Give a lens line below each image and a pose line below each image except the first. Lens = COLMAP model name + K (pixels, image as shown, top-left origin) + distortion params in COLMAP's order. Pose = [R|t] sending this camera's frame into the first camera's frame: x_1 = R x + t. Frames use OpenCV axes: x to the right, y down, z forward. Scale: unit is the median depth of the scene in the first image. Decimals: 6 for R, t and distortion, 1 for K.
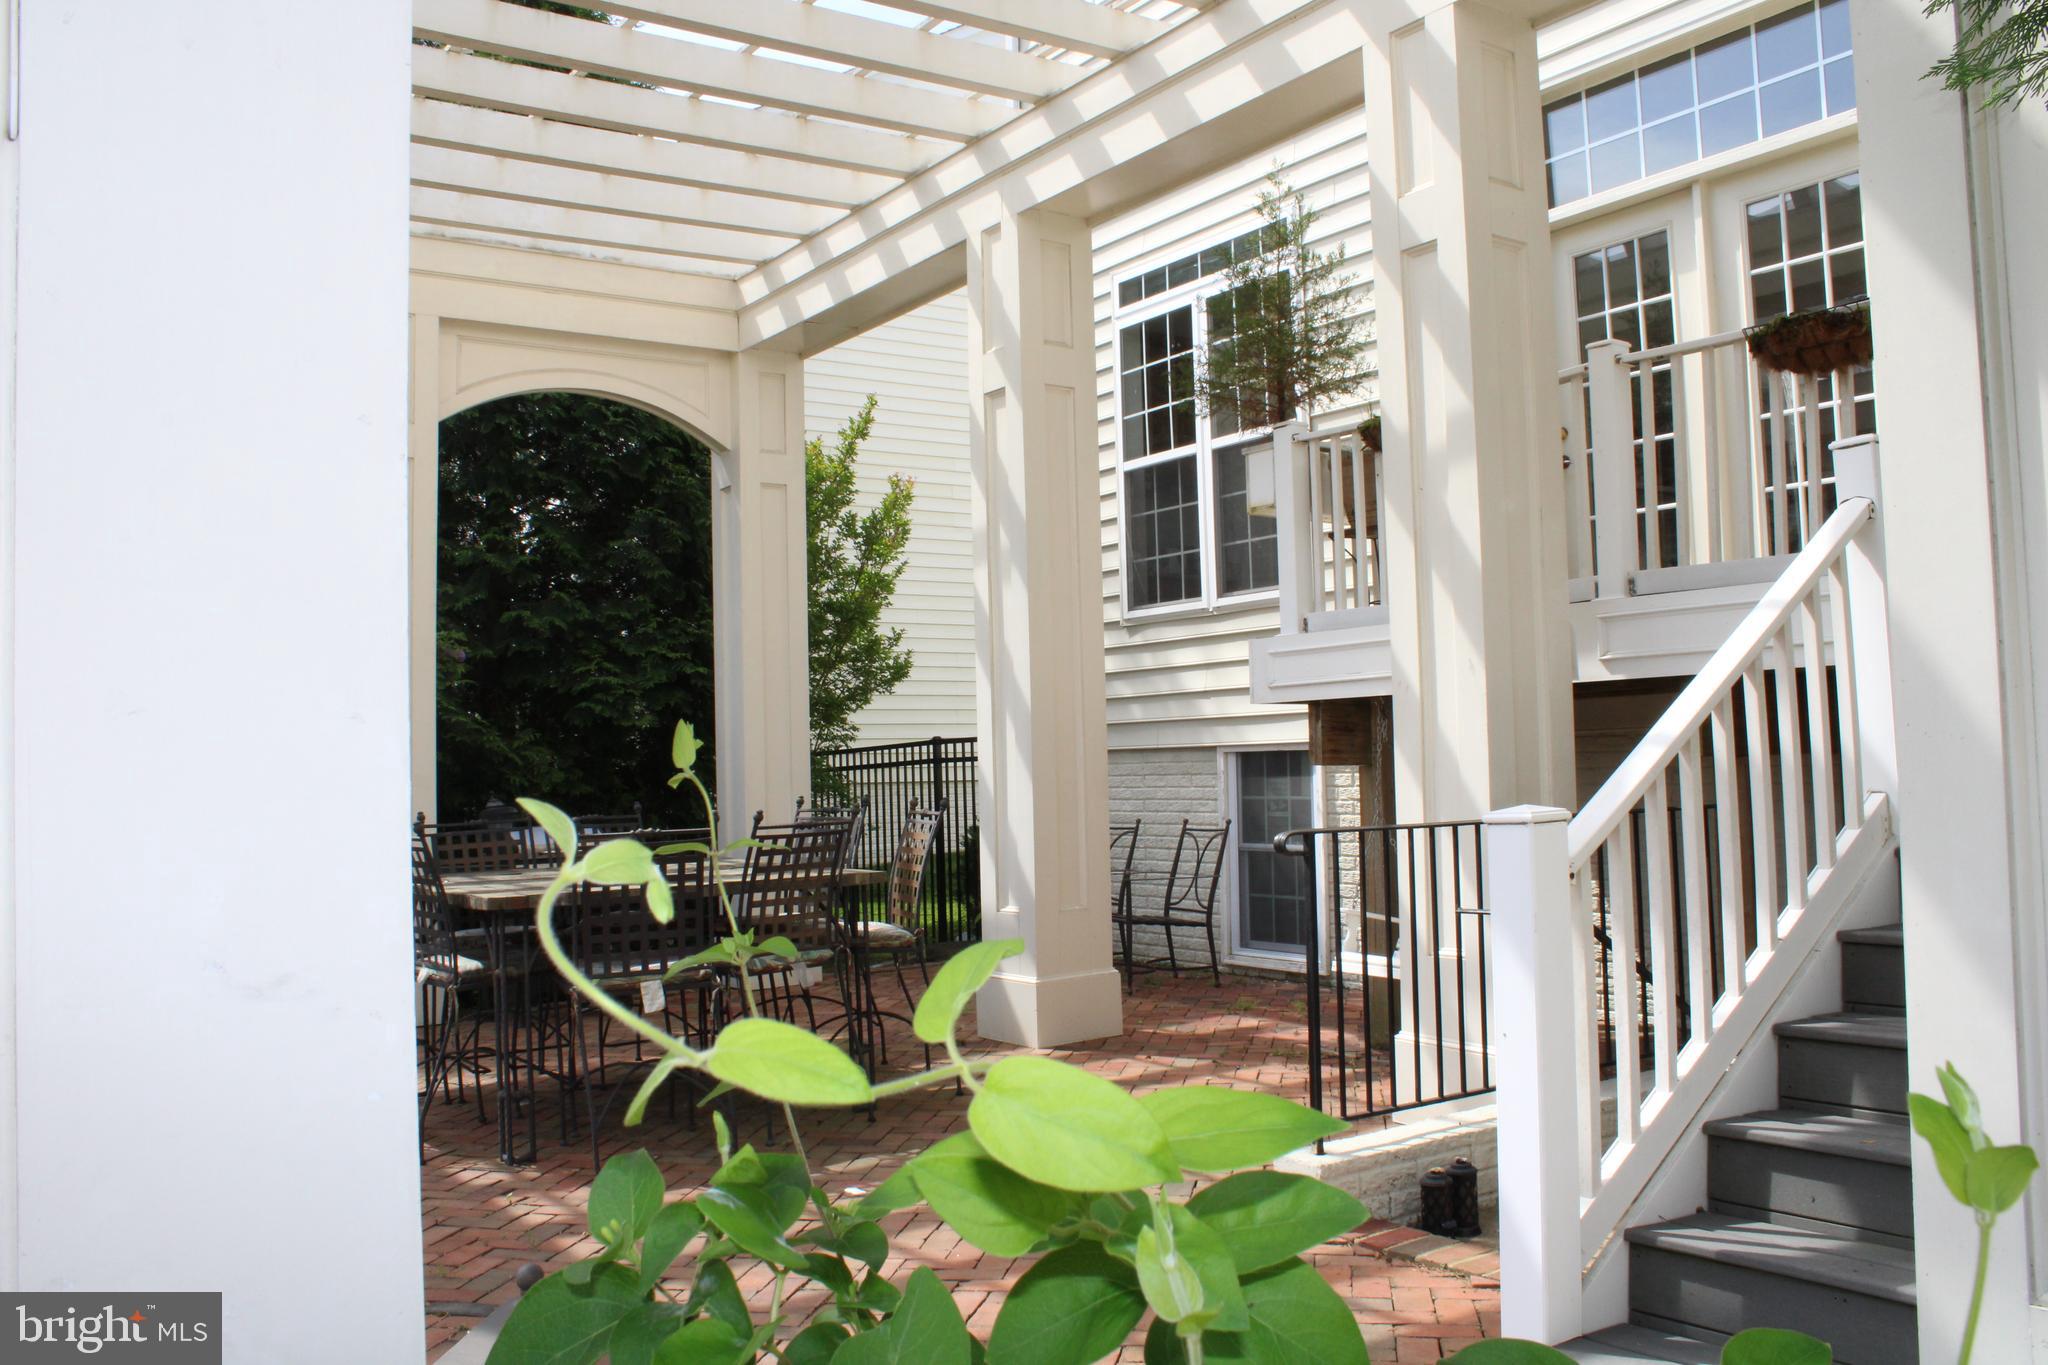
lens RADIAL K [[1731.2, 0, 1024.0], [0, 1731.2, 682.5], [0, 0, 1]] dist [-0.158473, 0.144491]
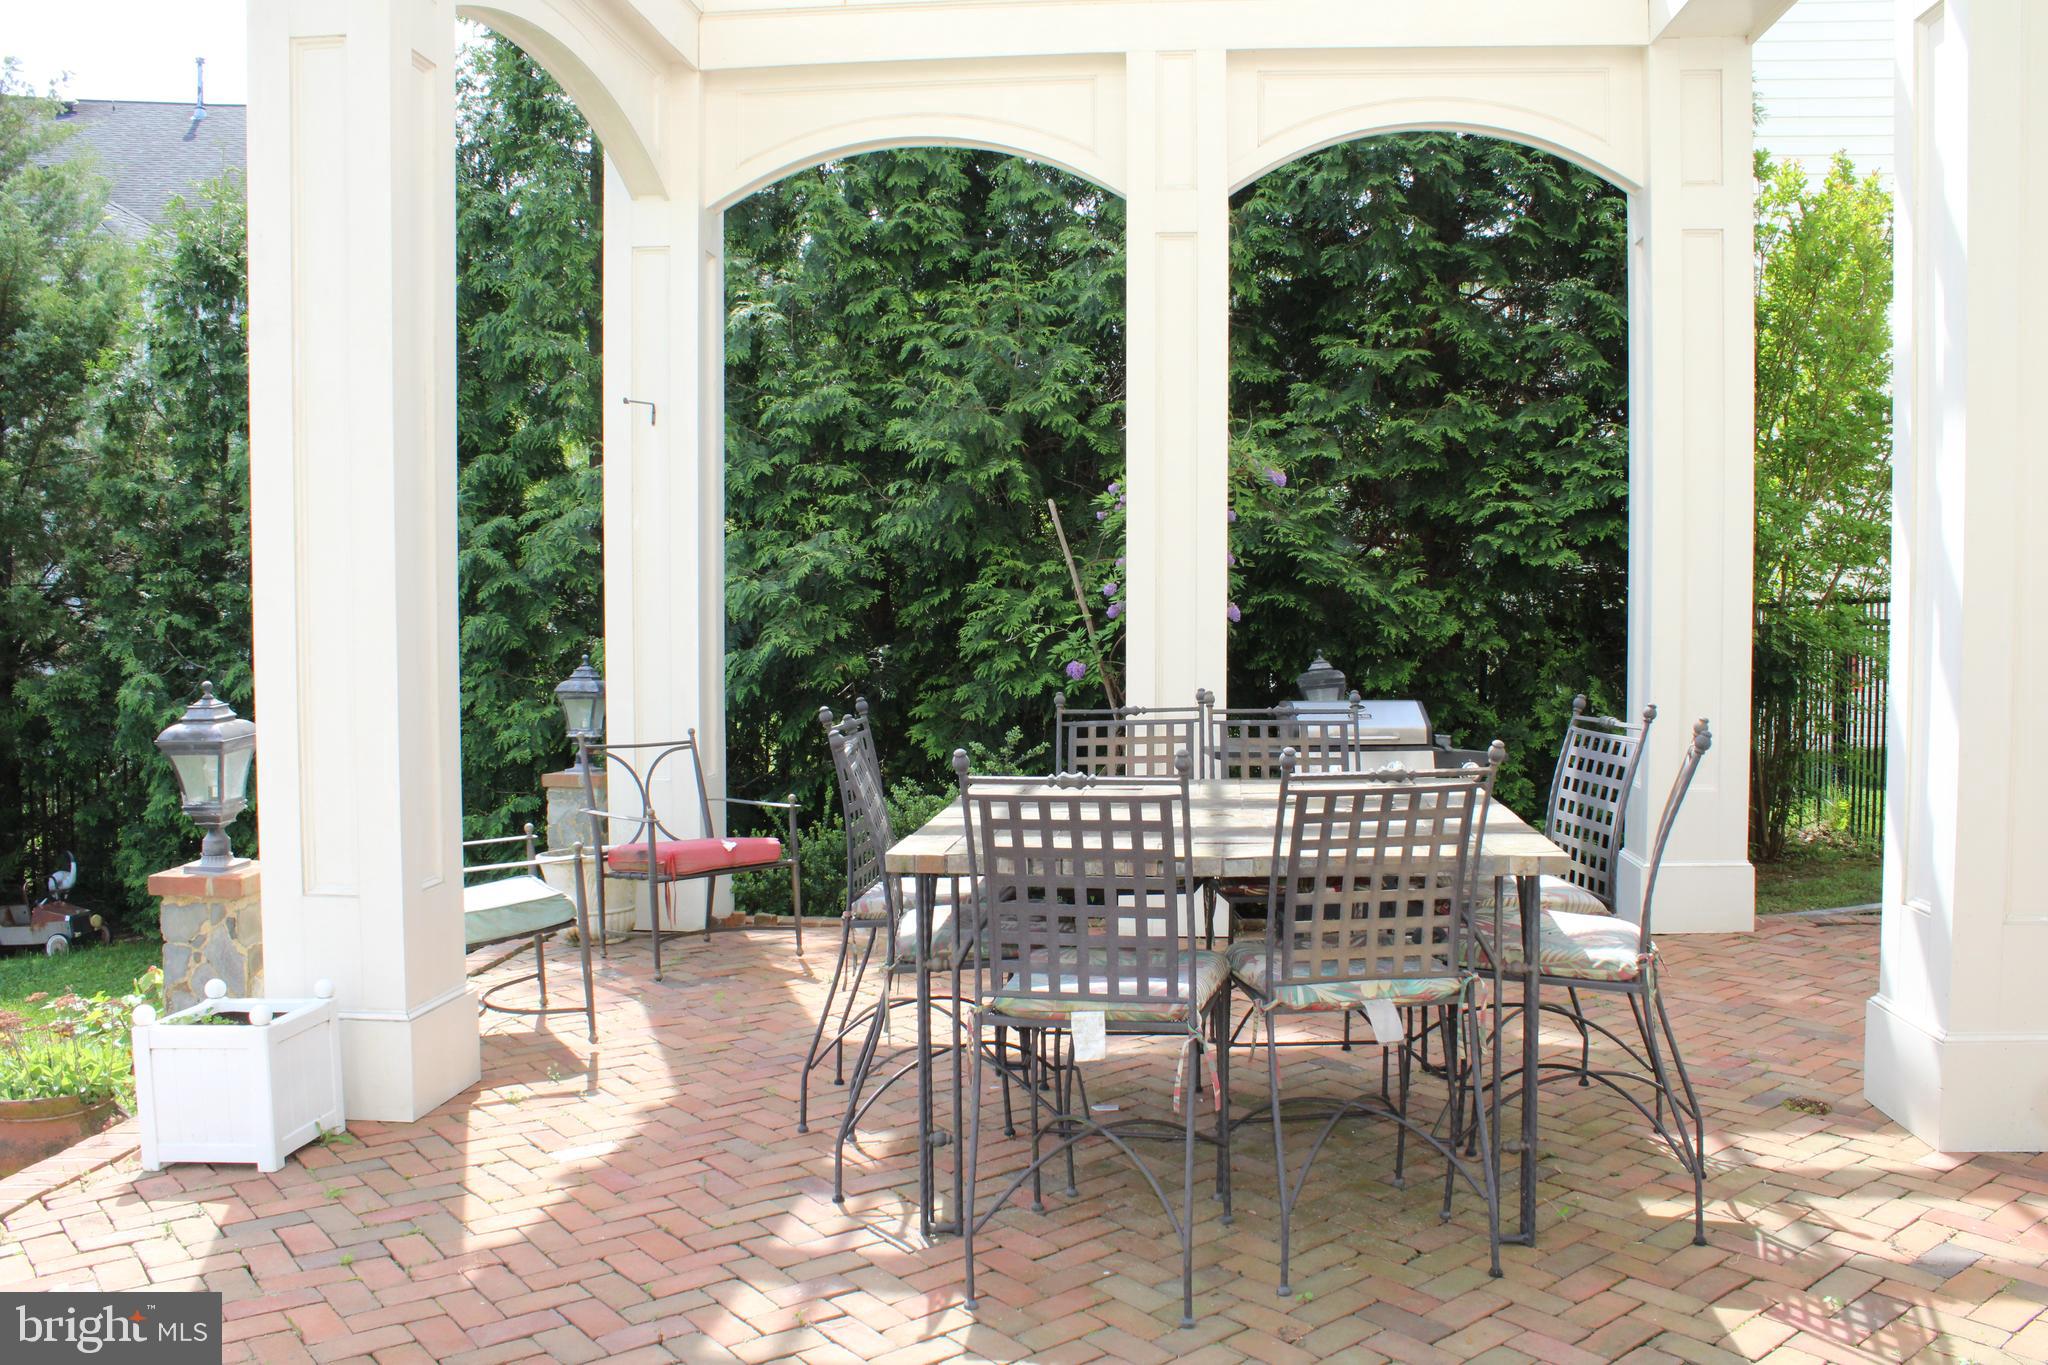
lens RADIAL K [[1731.2, 0, 1024.0], [0, 1731.2, 682.5], [0, 0, 1]] dist [-0.158473, 0.144491]
pose [[0.768812, 0.056520, -0.636972, 0.084316], [0.014767, 0.994252, 0.106046, -0.007299], [0.639304, -0.090935, 0.763558, 0.263207]]
